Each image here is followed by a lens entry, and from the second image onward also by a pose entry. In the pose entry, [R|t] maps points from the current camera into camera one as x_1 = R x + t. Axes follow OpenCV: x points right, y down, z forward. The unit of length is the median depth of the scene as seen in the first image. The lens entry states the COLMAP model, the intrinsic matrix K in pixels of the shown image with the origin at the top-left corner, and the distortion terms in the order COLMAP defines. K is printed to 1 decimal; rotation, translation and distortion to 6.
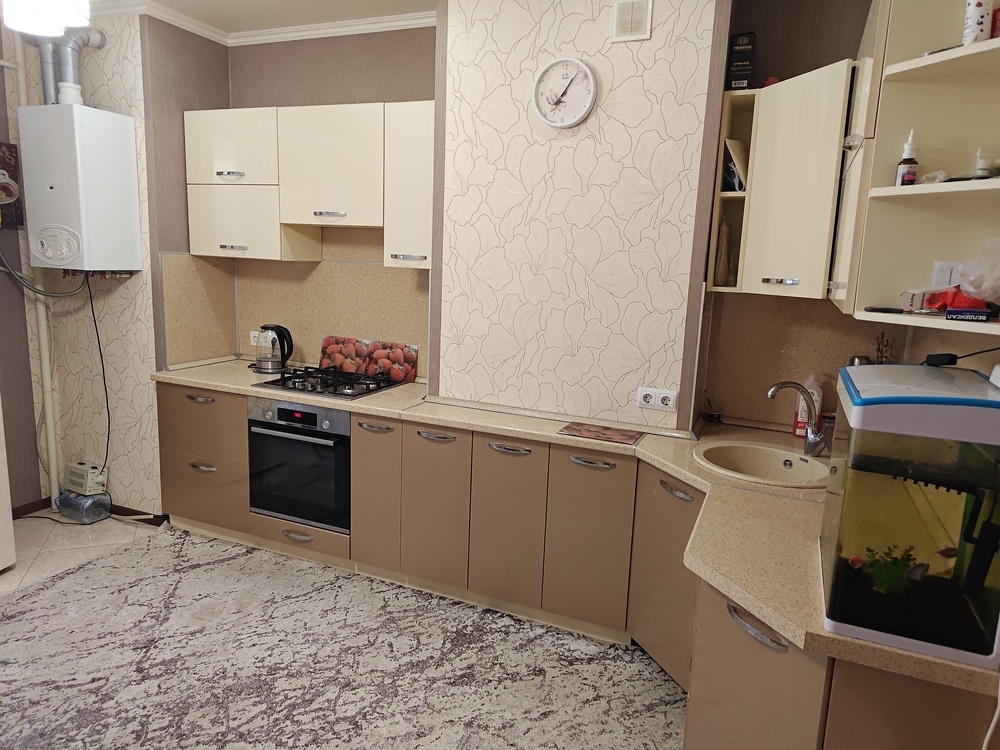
lens RADIAL K [[672.5, 0, 496.4], [0, 672.5, 376.1], [0, 0, 1]] dist [0.034059, -0.023357]
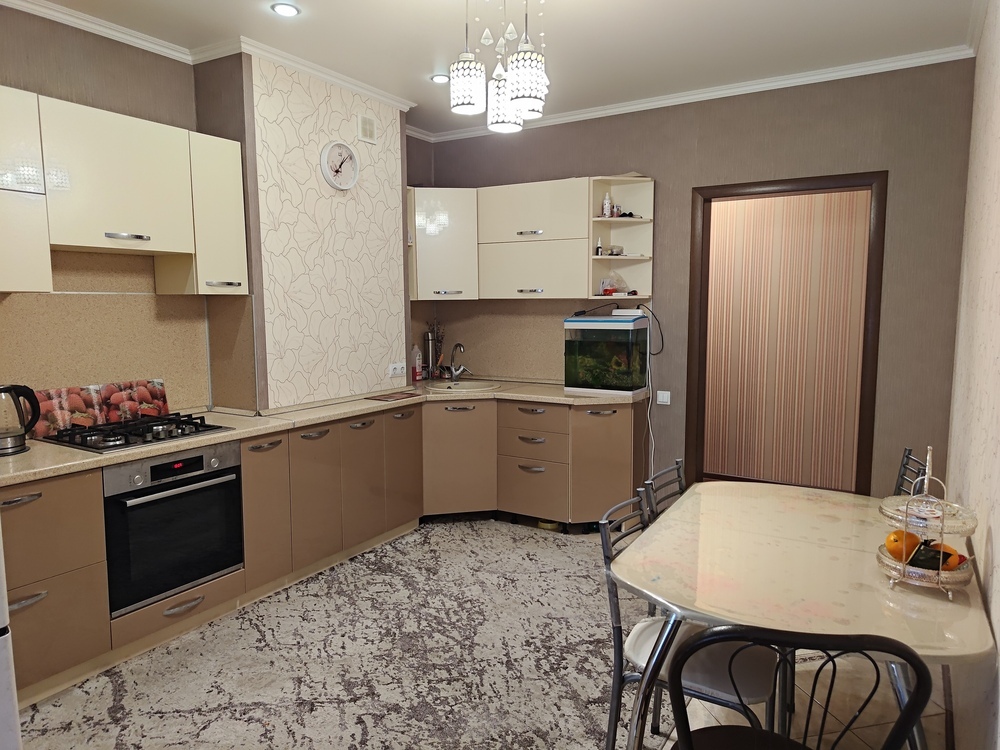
lens RADIAL K [[672.5, 0, 505.6], [0, 672.5, 375.8], [0, 0, 1]] dist [0.034059, -0.023357]
pose [[0.138586, -0.152507, 0.978538, -1.210367], [0.184665, 0.974722, 0.125759, -0.098785], [-0.972981, 0.163273, 0.163245, 0.473967]]
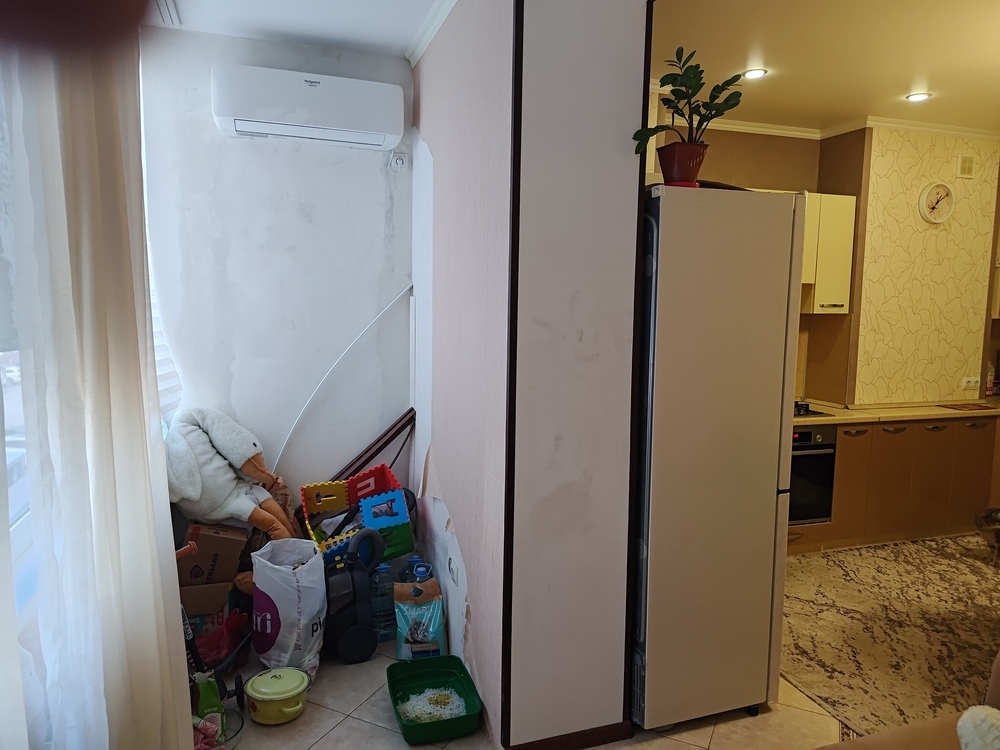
lens RADIAL K [[672.5, 0, 509.6], [0, 672.5, 378.2], [0, 0, 1]] dist [0.034059, -0.023357]
pose [[0.742085, -0.106926, 0.661723, -1.676697], [0.138944, 0.990291, 0.004200, -0.140265], [-0.655747, 0.088826, 0.749737, 0.452856]]
